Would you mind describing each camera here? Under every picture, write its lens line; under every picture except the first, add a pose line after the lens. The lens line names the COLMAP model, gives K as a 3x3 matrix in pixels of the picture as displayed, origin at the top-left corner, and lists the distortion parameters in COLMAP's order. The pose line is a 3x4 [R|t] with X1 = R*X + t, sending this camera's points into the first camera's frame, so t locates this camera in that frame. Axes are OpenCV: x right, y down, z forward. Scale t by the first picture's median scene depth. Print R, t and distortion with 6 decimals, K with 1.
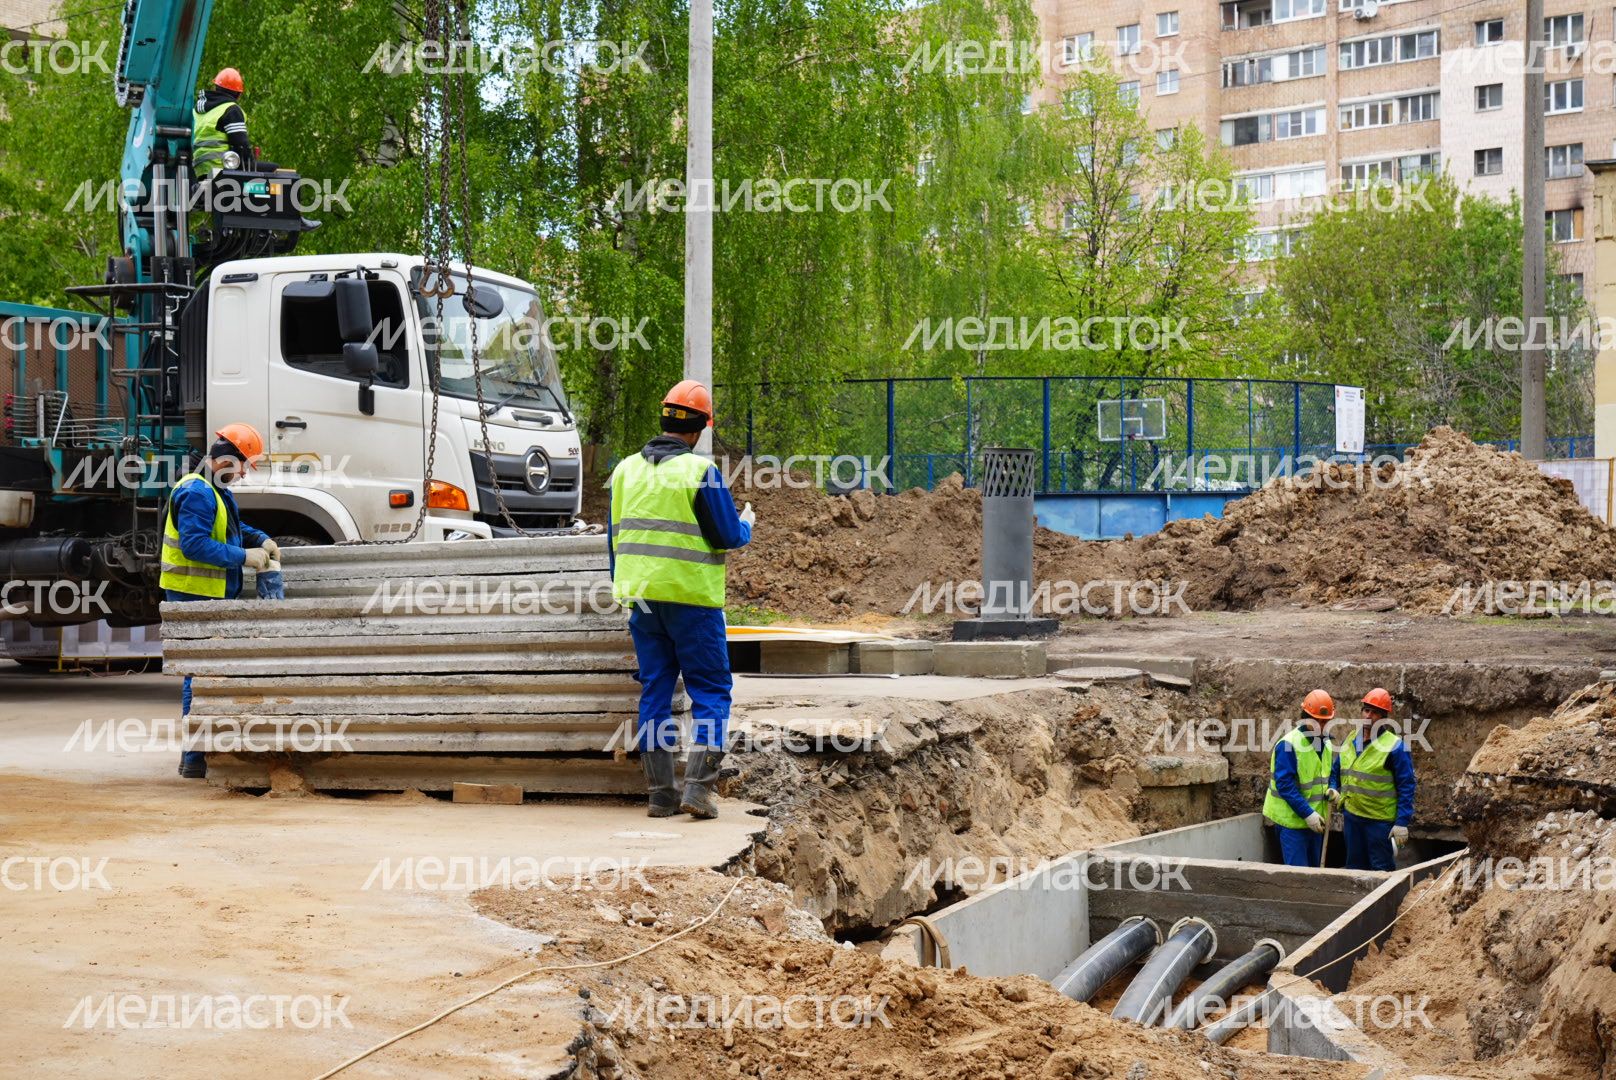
lens RADIAL K [[2242.1, 0, 828.5], [0, 2242.1, 569.5], [0, 0, 1]] dist [0.011468, 0.000000]
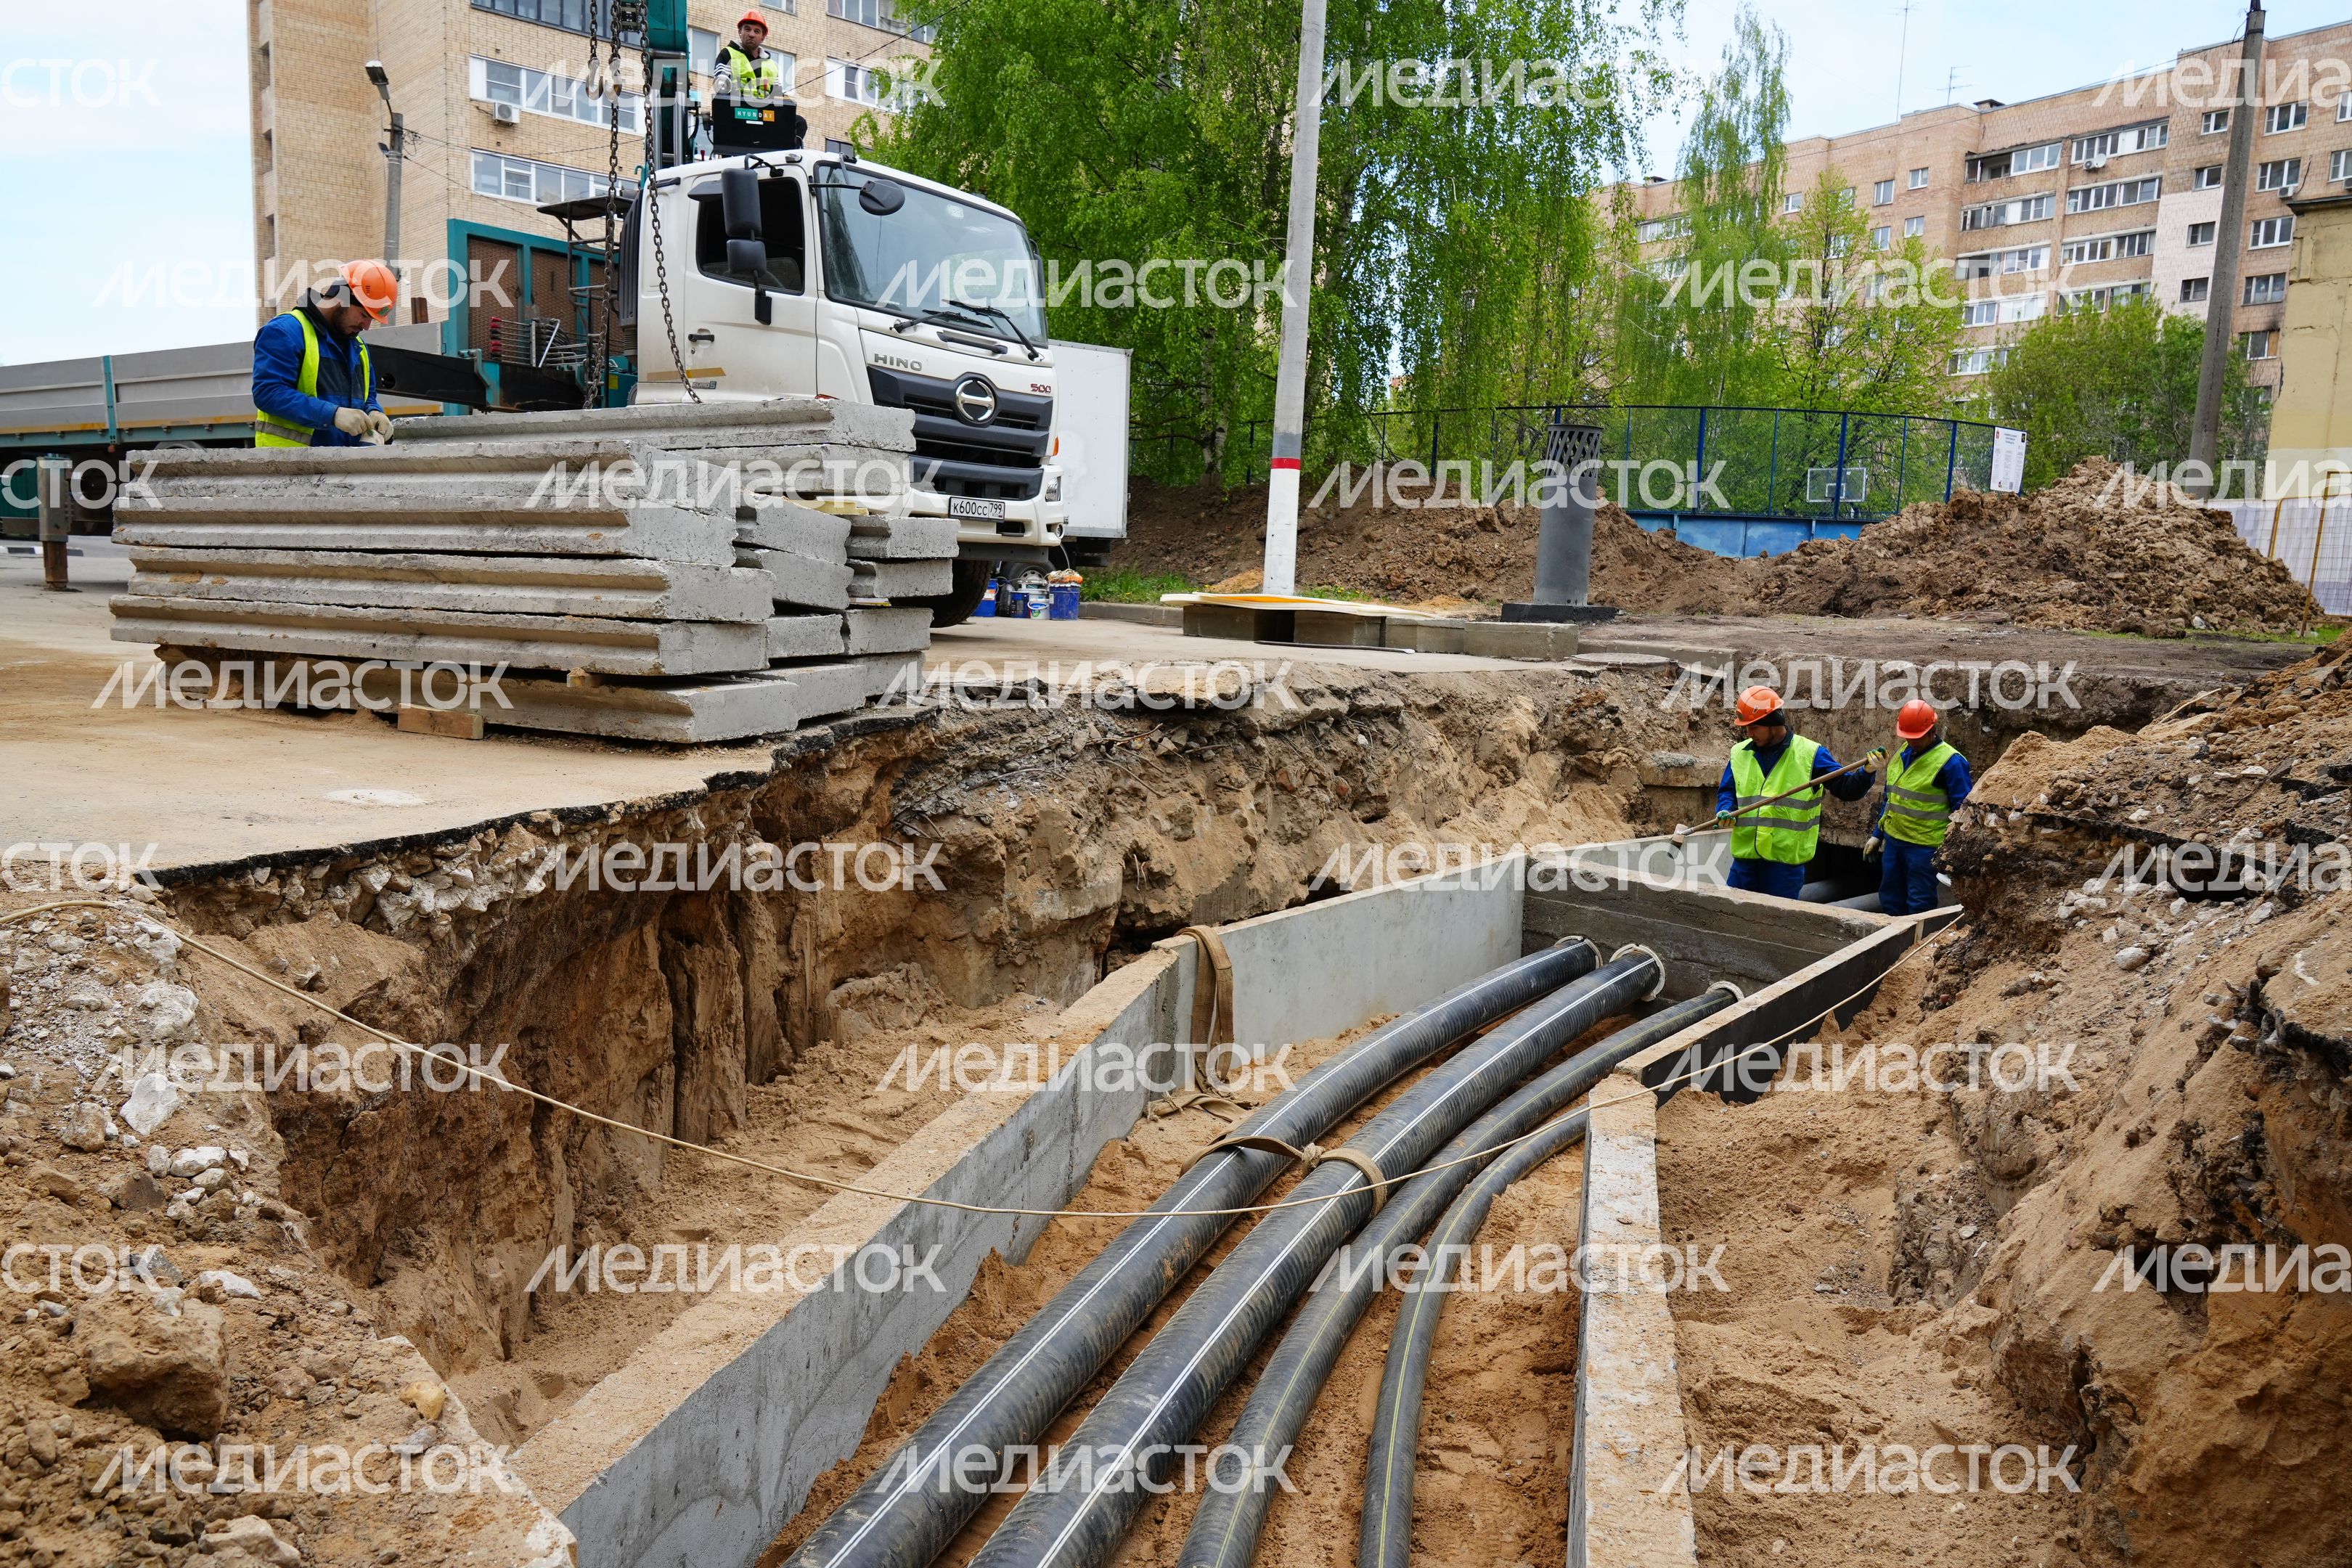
lens RADIAL K [[1556.1, 0, 1187.5], [0, 1556.1, 785.6], [0, 0, 1]] dist [-0.036267, 0.021300]
pose [[0.961118, 0.078842, -0.264643, 0.126392], [-0.047114, 0.991141, 0.124174, 0.028040], [0.272089, -0.106877, 0.956319, 0.349410]]
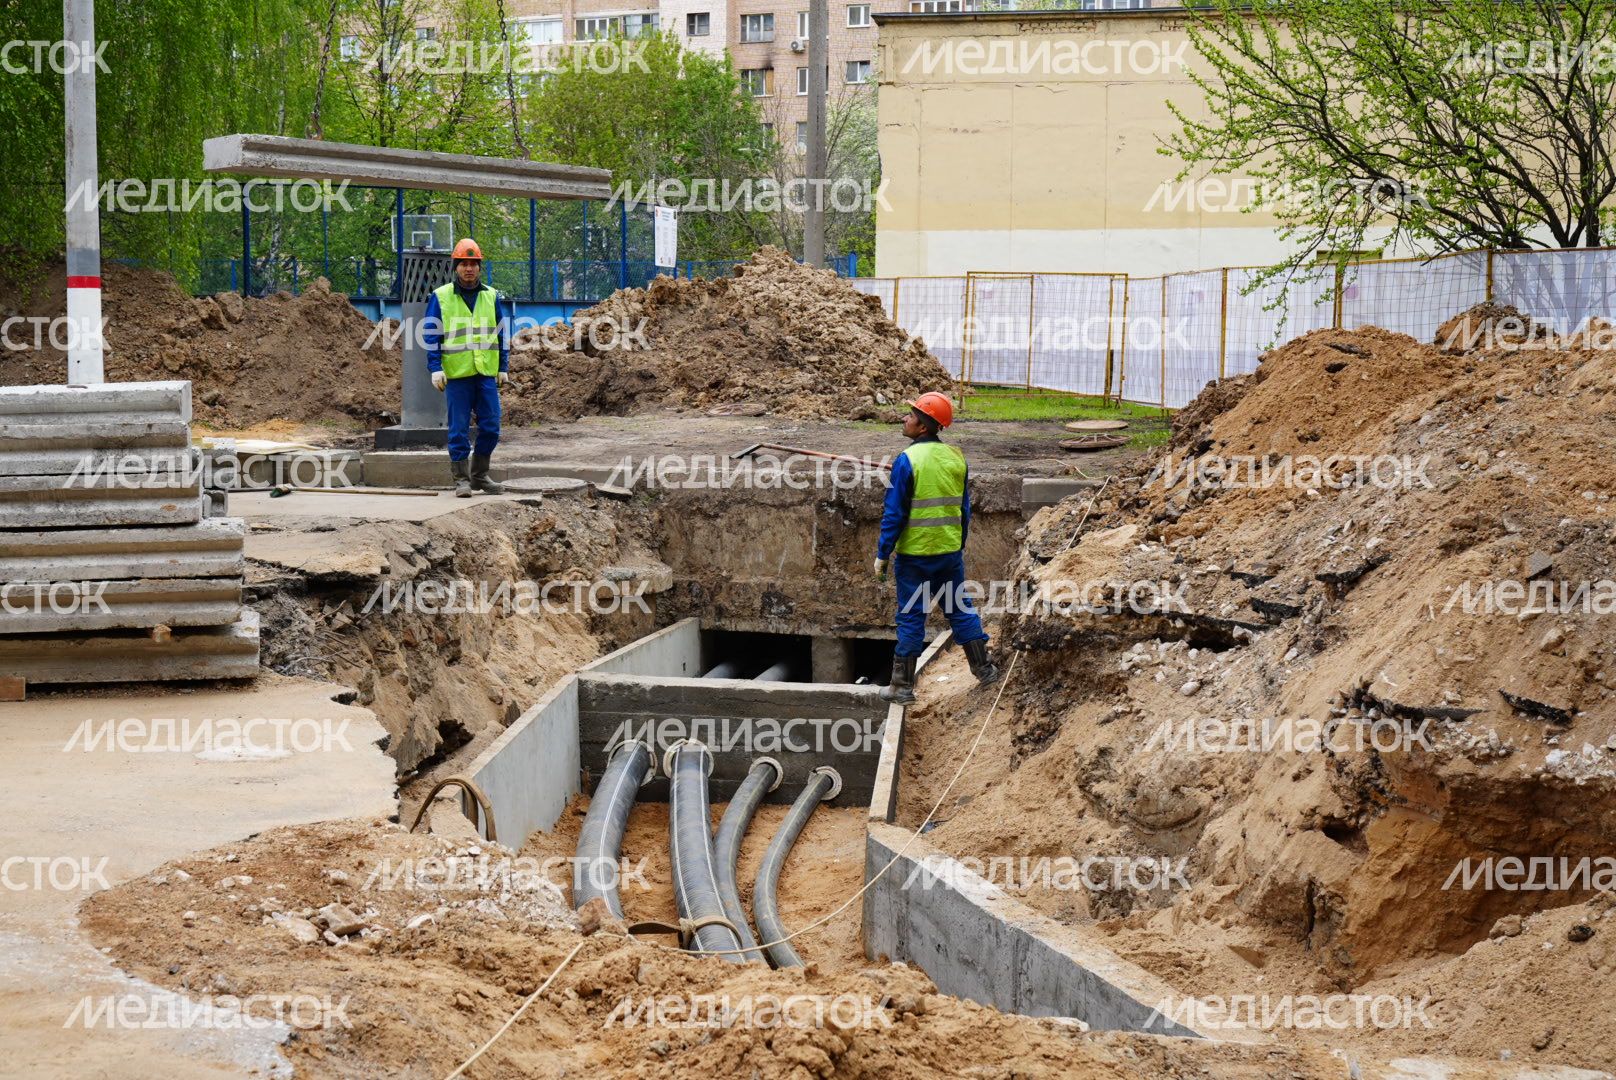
lens RADIAL K [[1879.3, 0, 764.3], [0, 1879.3, 555.6], [0, 0, 1]] dist [-0.000133, 0.000000]
pose [[0.943998, -0.025451, 0.328969, -0.064297], [-0.007968, 0.994972, 0.099841, -0.006390], [-0.329856, -0.096871, 0.939048, 0.188459]]
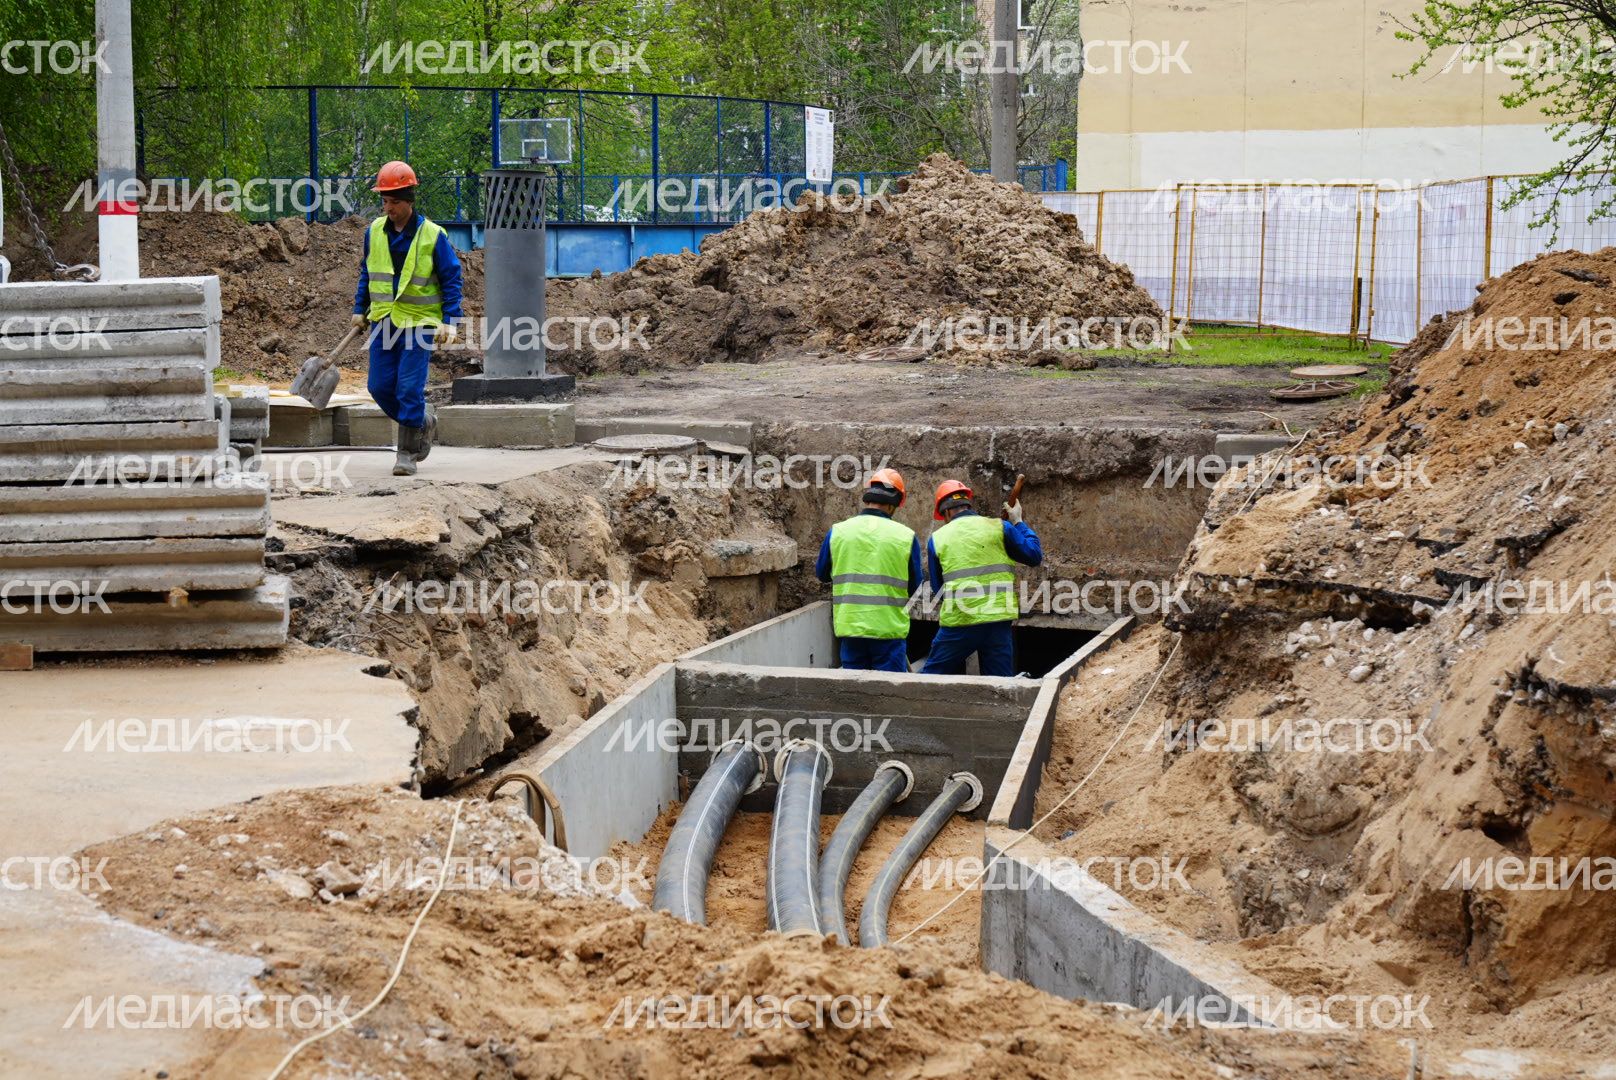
lens RADIAL K [[2350.5, 0, 789.0], [0, 2350.5, 576.2], [0, 0, 1]] dist [-0.003755, 0.000000]
pose [[0.966397, -0.028407, 0.255479, -0.056362], [-0.001364, 0.993294, 0.115604, -0.006191], [-0.257049, -0.112068, 0.959878, 0.137691]]
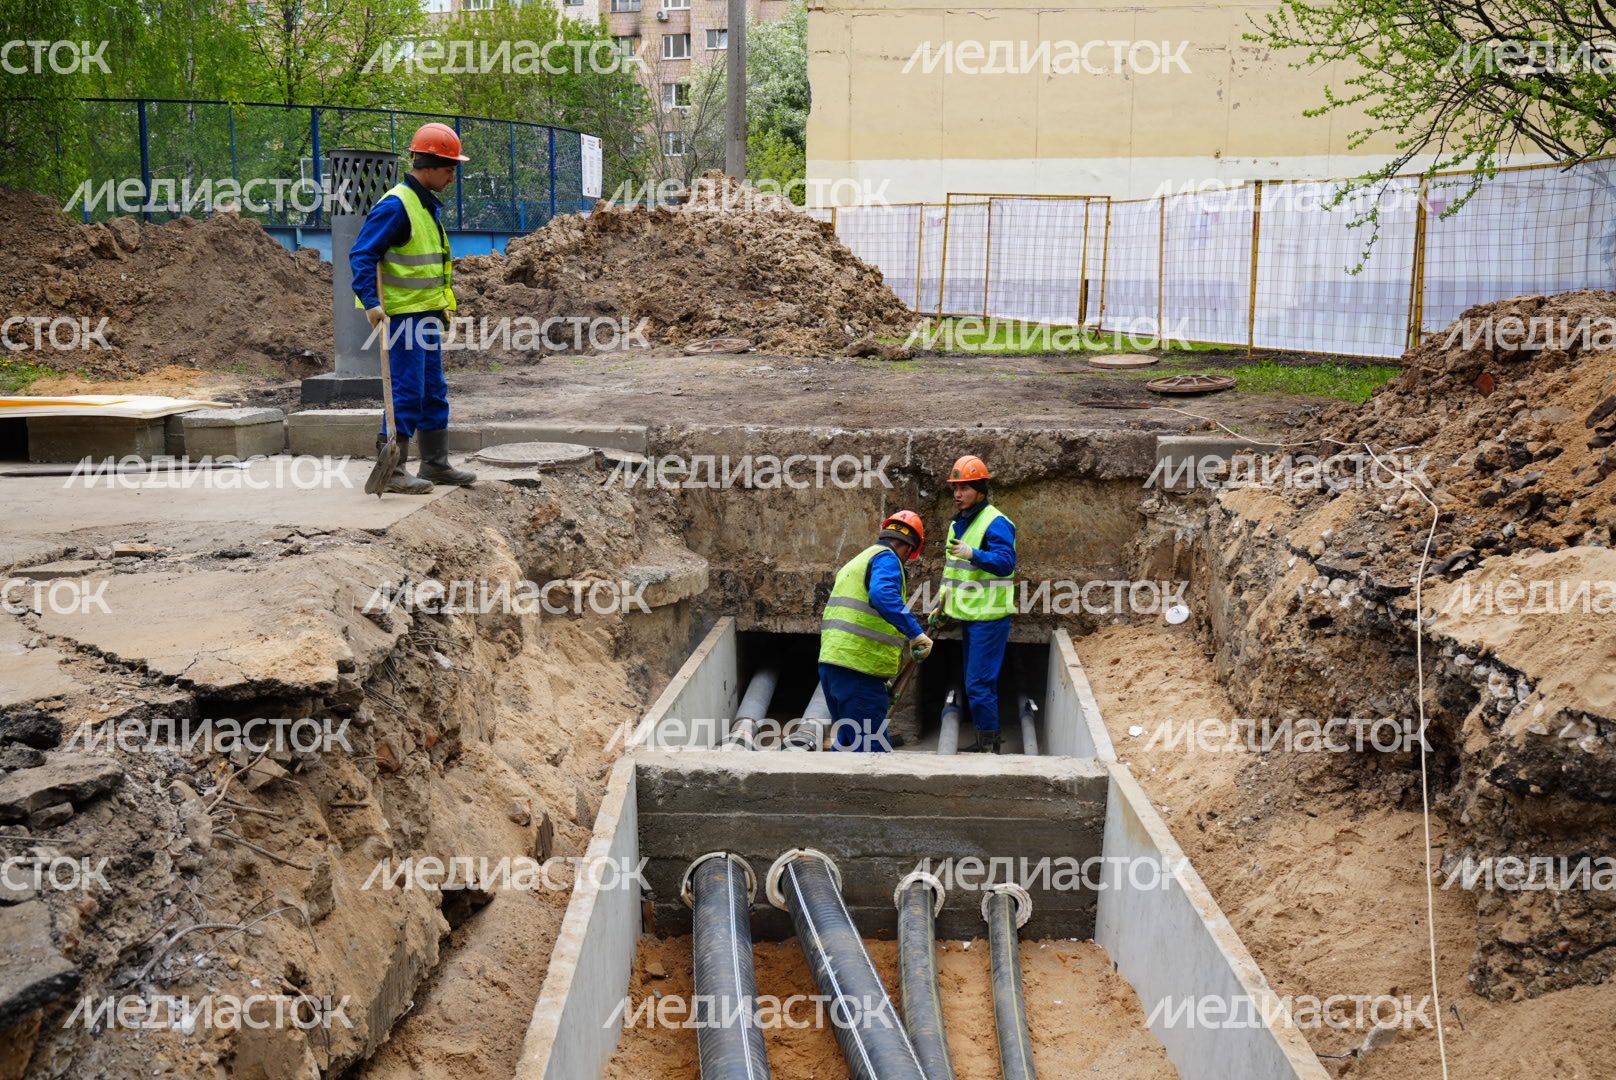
lens RADIAL K [[1558.9, 0, 801.8], [0, 1558.9, 541.3], [0, 0, 1]] dist [-0.011735, 0.000000]
pose [[0.901057, -0.064092, 0.428940, -0.025418], [-0.002147, 0.988349, 0.152189, -0.004169], [-0.433696, -0.138052, 0.890421, 0.511812]]
